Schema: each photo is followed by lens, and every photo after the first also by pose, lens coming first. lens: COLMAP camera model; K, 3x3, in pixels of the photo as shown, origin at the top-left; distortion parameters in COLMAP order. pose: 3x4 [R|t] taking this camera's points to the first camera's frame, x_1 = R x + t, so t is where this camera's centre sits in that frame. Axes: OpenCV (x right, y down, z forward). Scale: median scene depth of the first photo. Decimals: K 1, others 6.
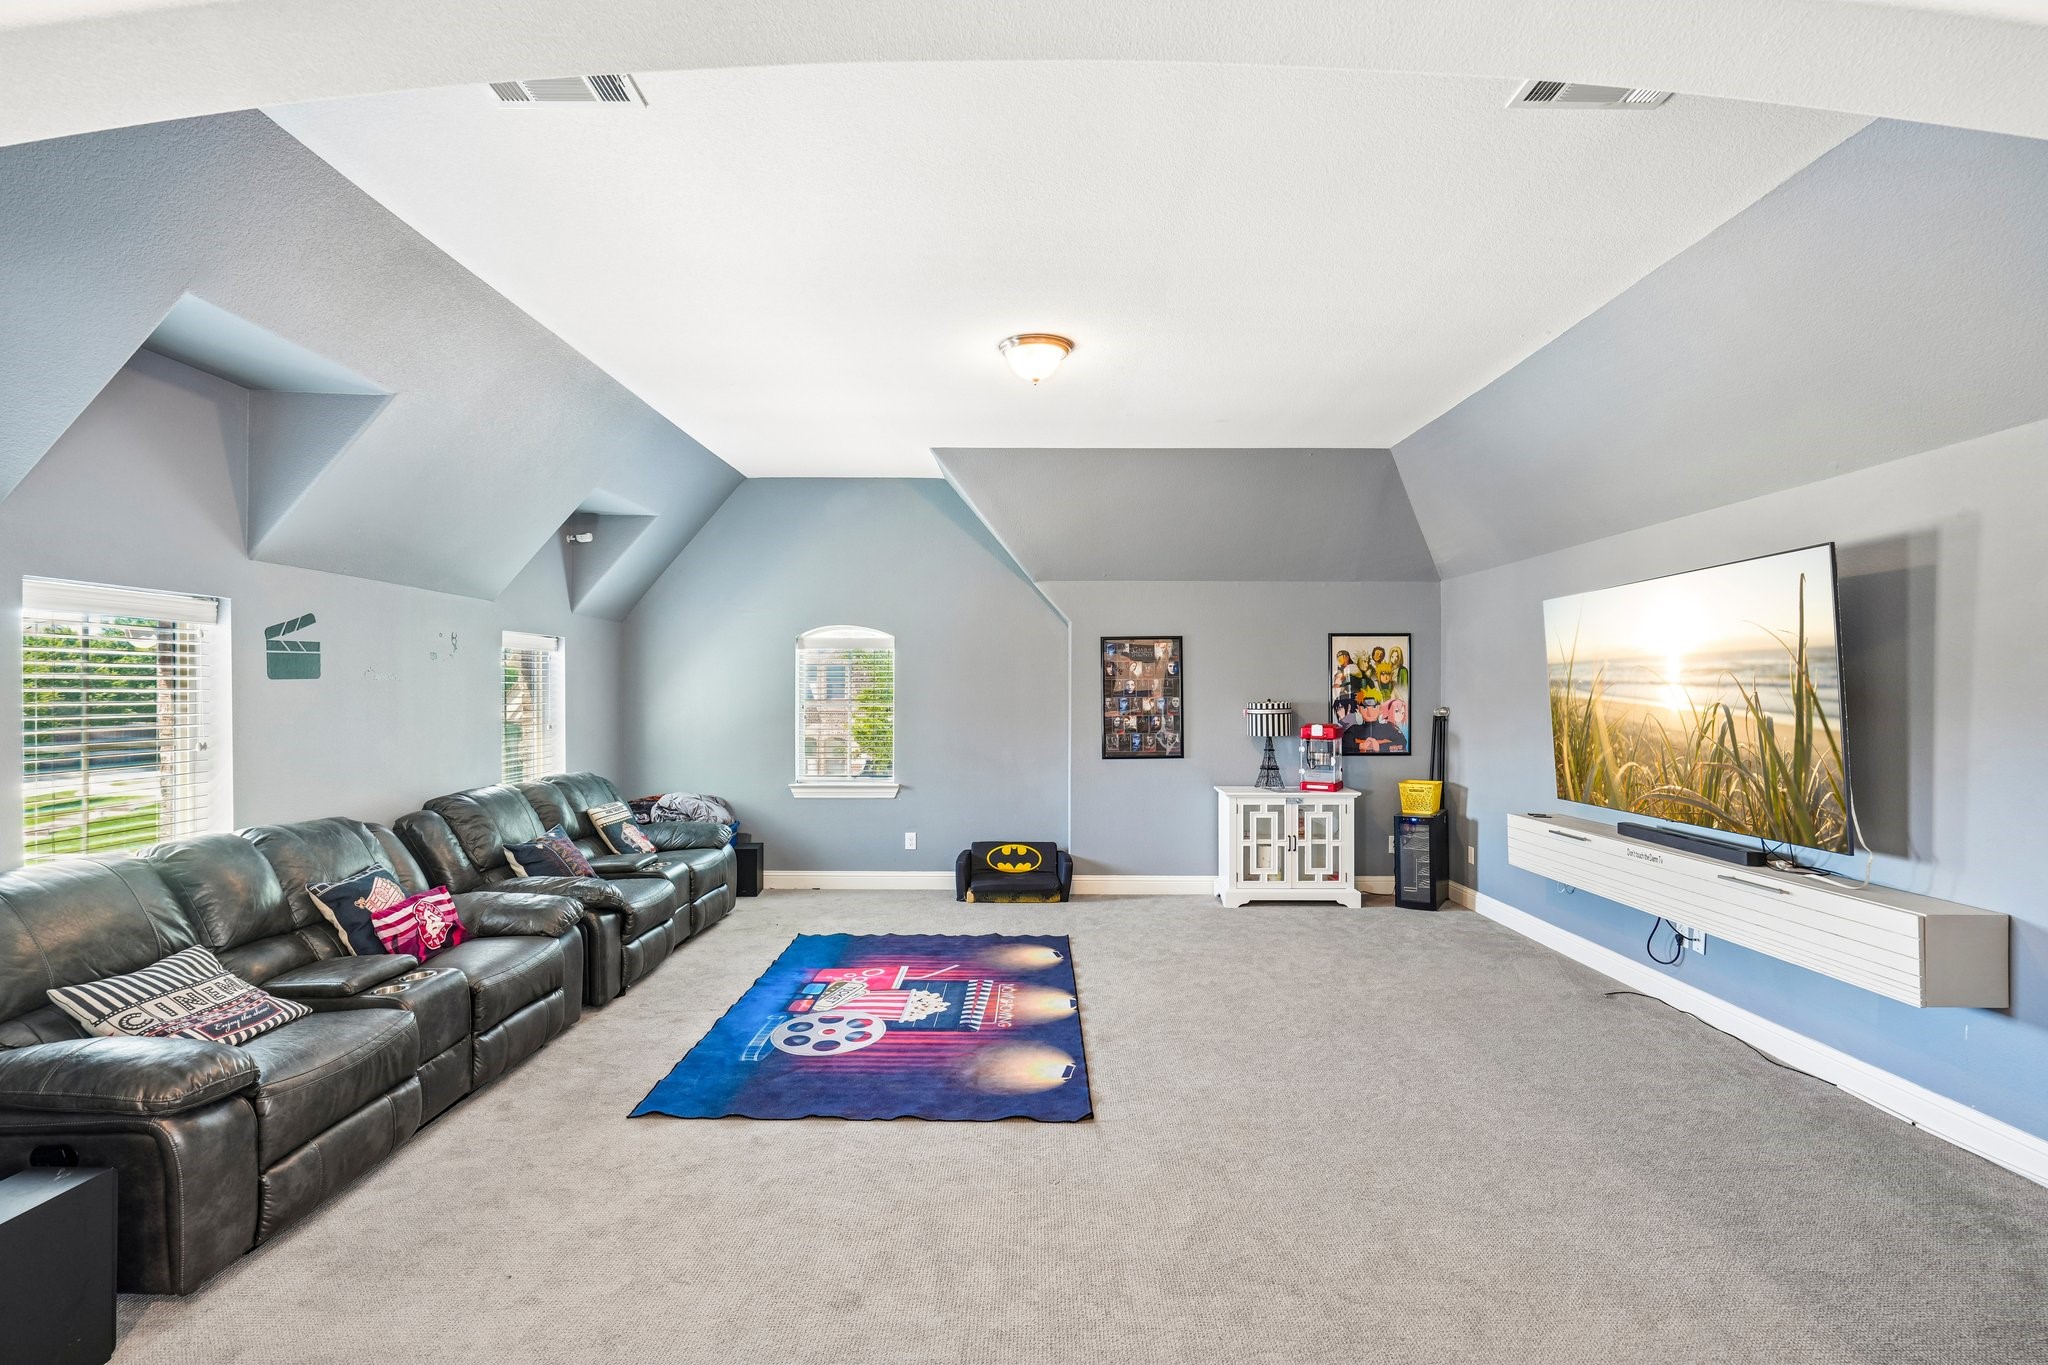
lens RADIAL K [[933.3, 0, 1022.0], [0, 933.3, 691.7], [0, 0, 1]] dist [-0.001116, 0.001607]
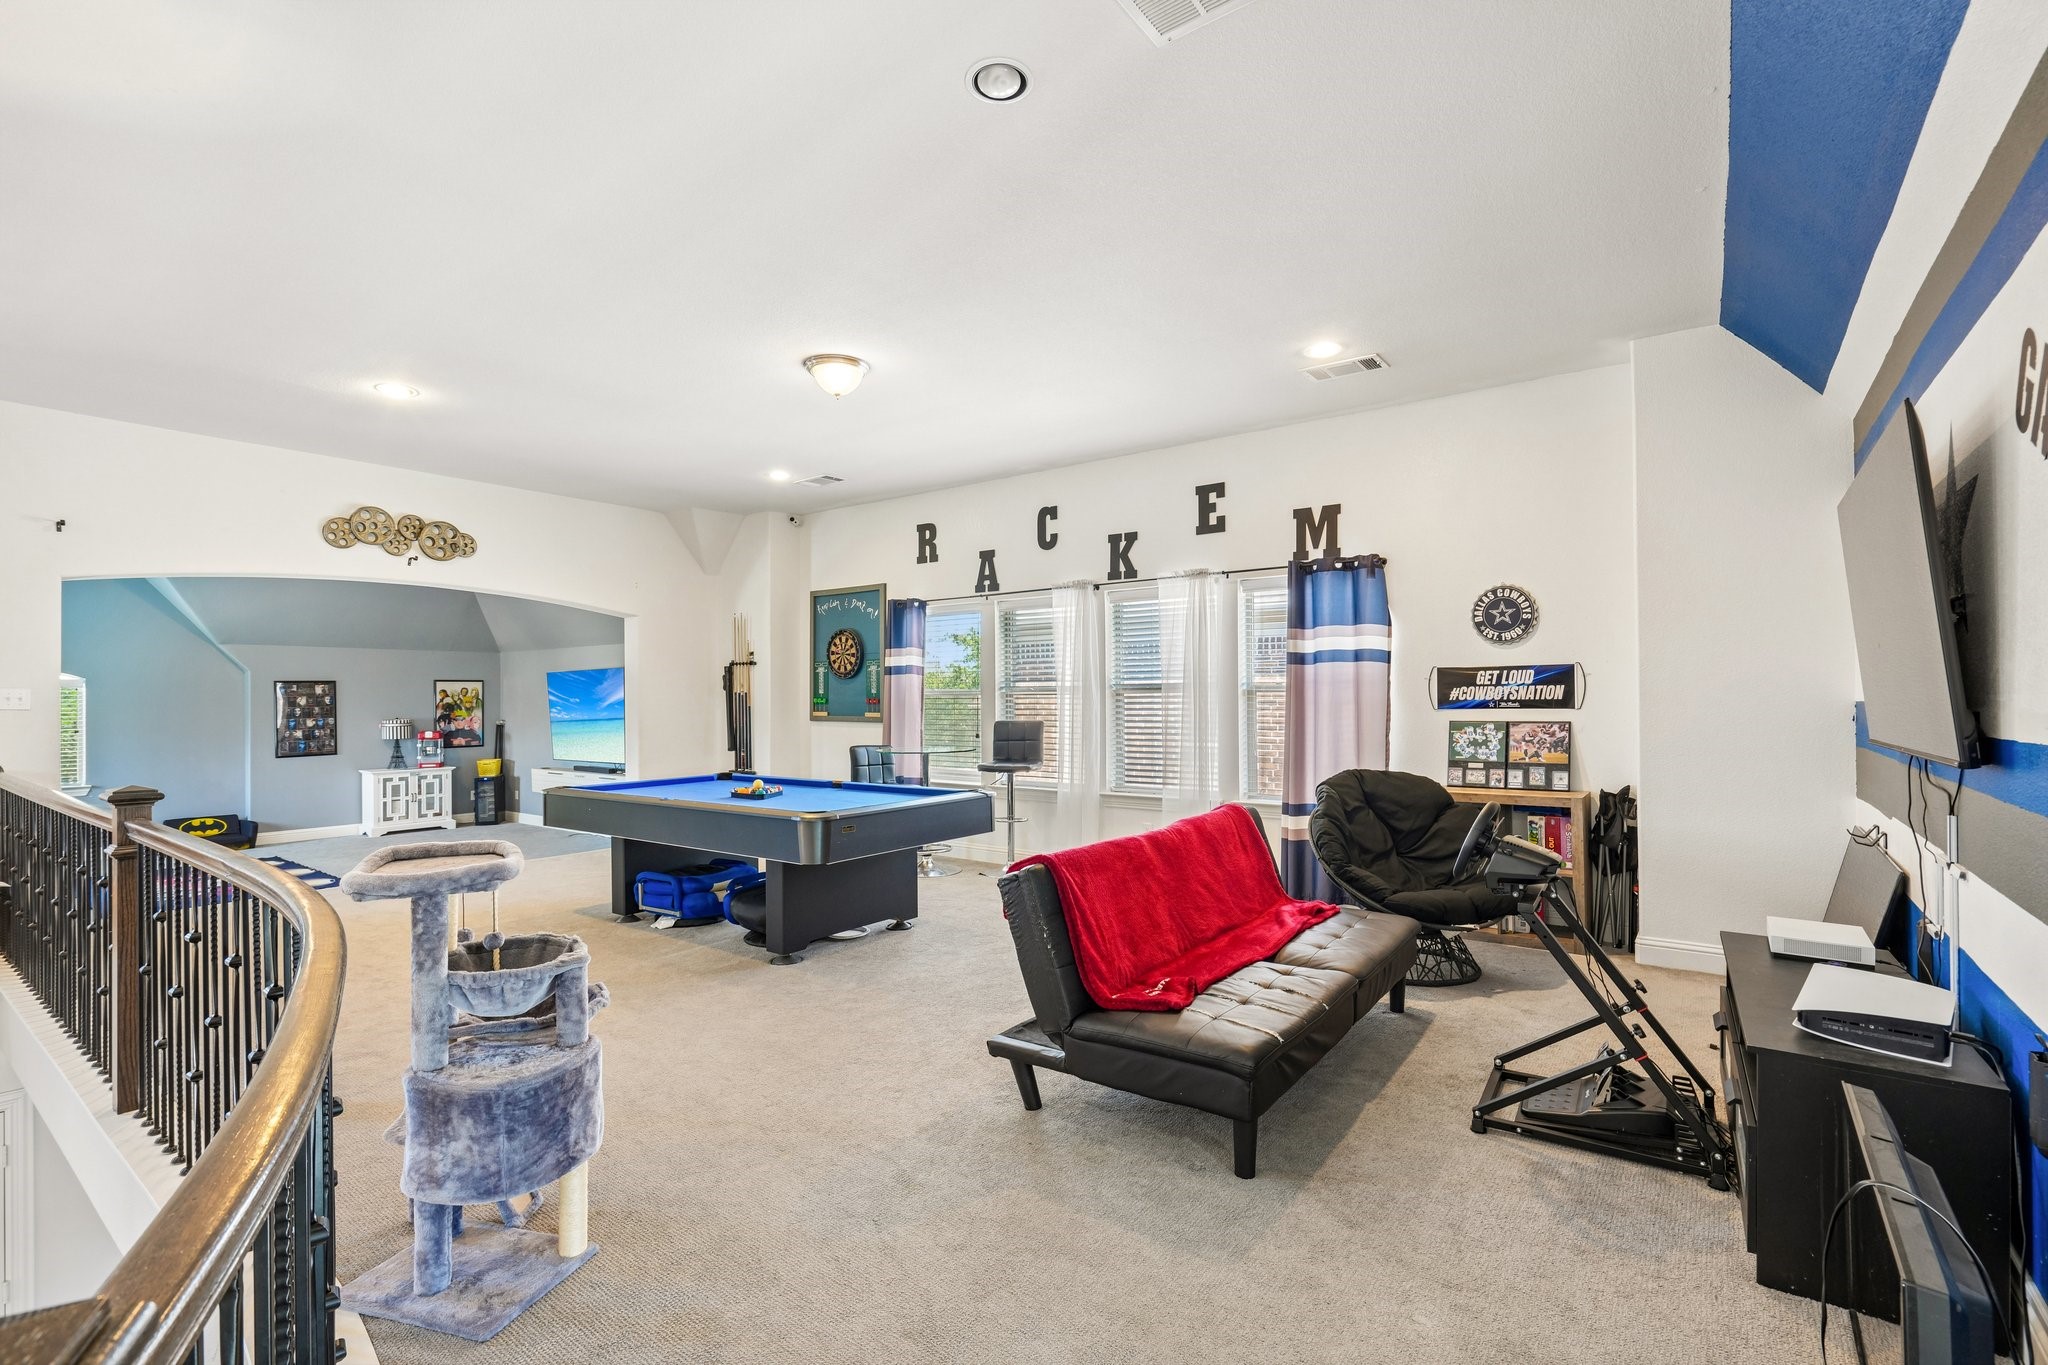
lens RADIAL K [[933.3, 0, 1022.3], [0, 933.3, 695.7], [0, 0, 1]] dist [-0.001116, 0.001607]
pose [[0.609037, -0.005913, 0.793120, -0.427753], [0.006496, 0.999976, 0.002467, -0.031858], [-0.793116, 0.003650, 0.609060, -1.042328]]
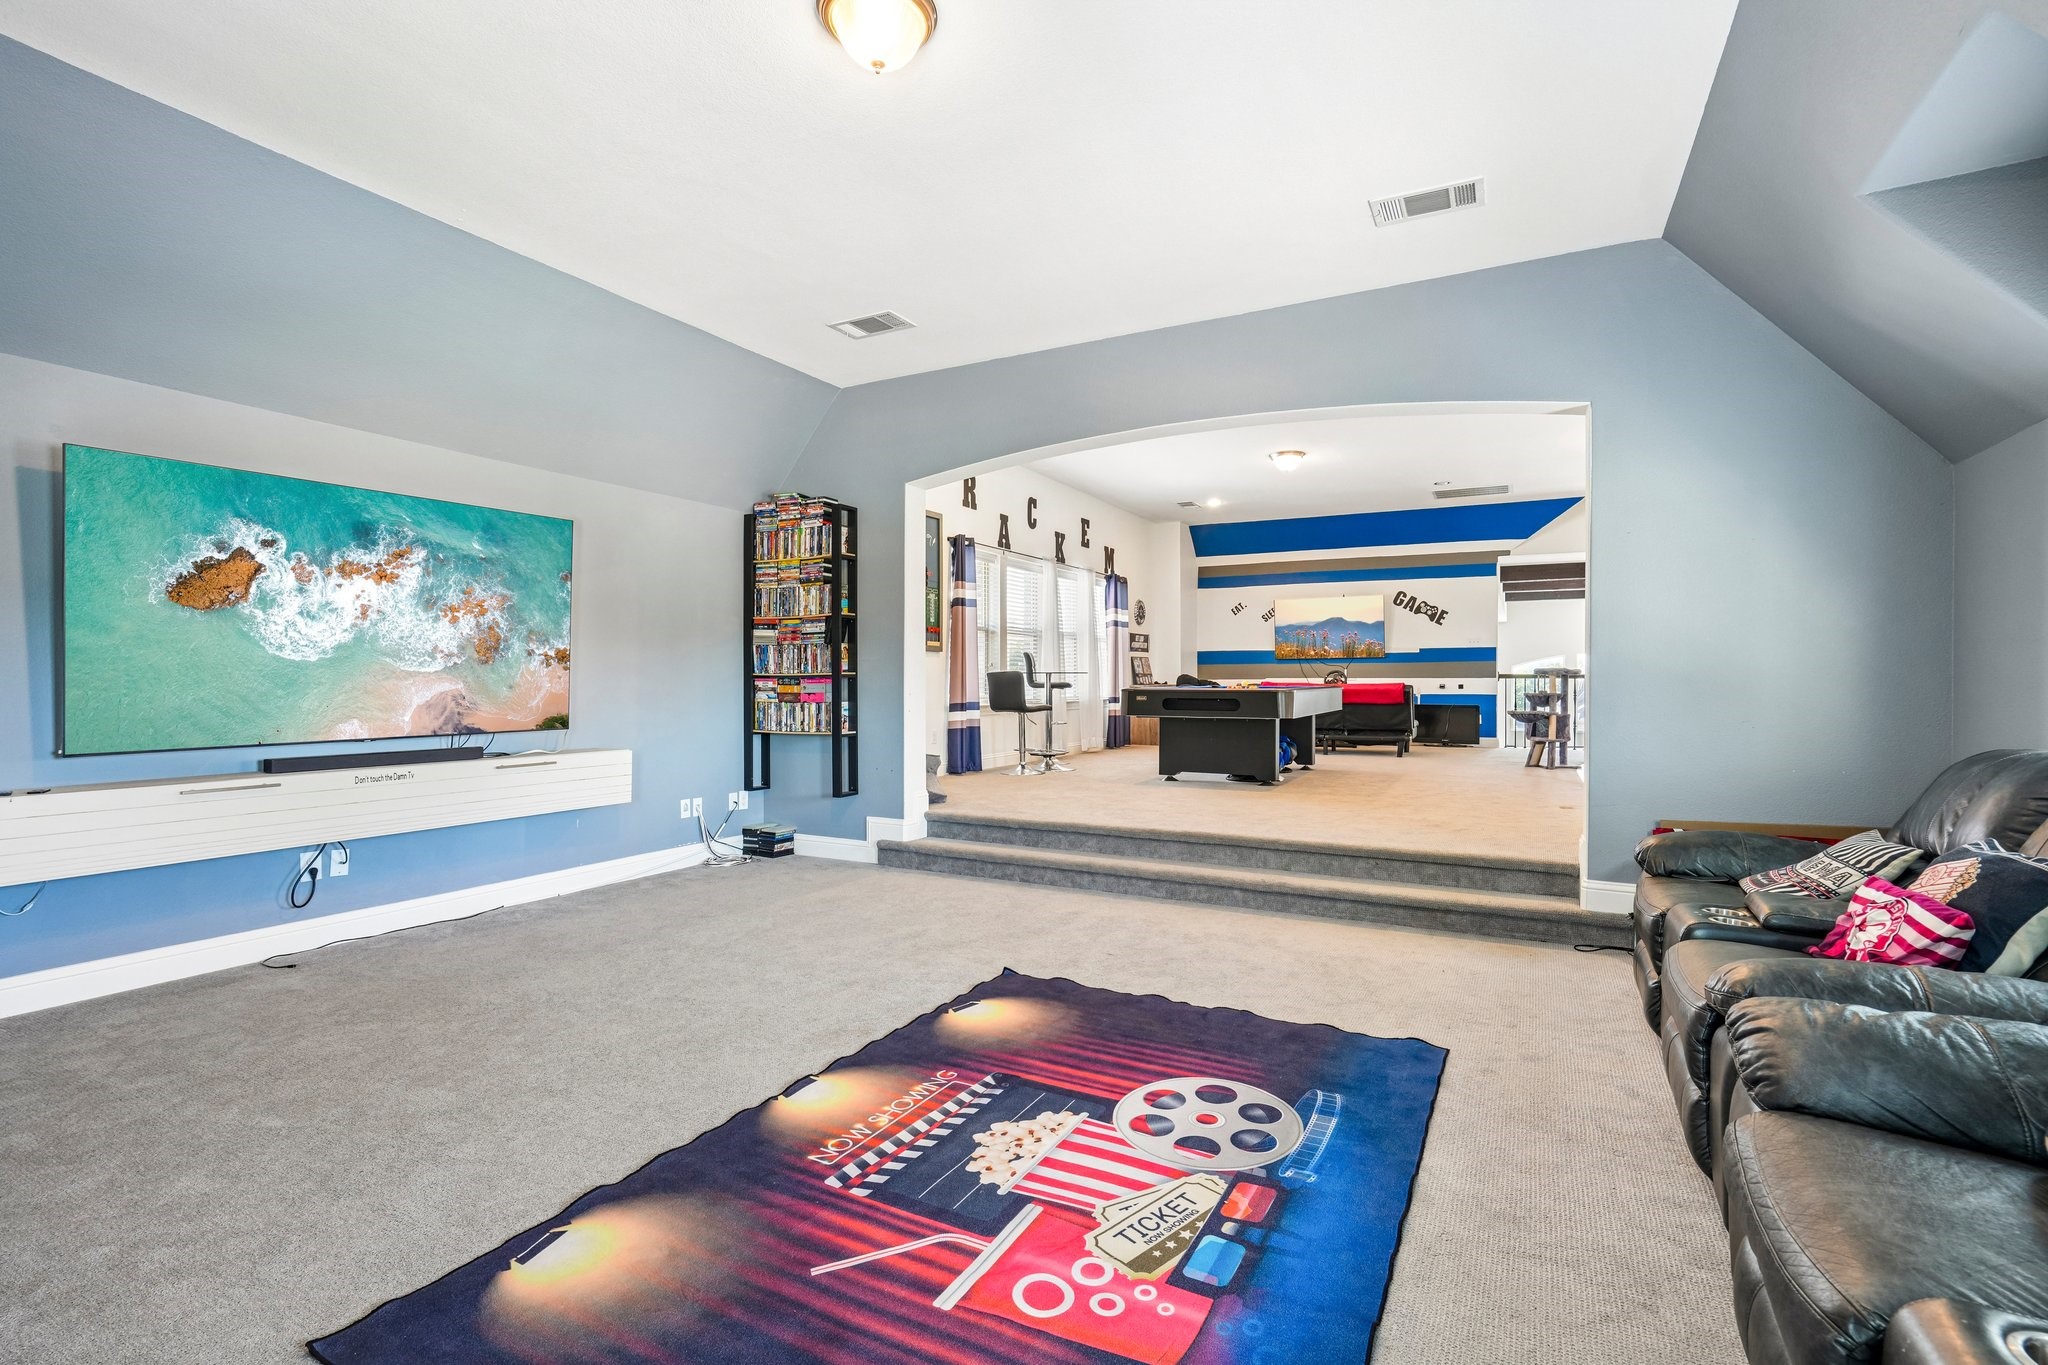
lens RADIAL K [[933.3, 0, 1021.7], [0, 933.3, 679.3], [0, 0, 1]] dist [-0.001116, 0.001607]
pose [[-0.880952, 0.001254, 0.473205, -0.235031], [-0.000008, 0.999996, -0.002664, 0.047521], [-0.473206, -0.002351, -0.880948, 0.963717]]
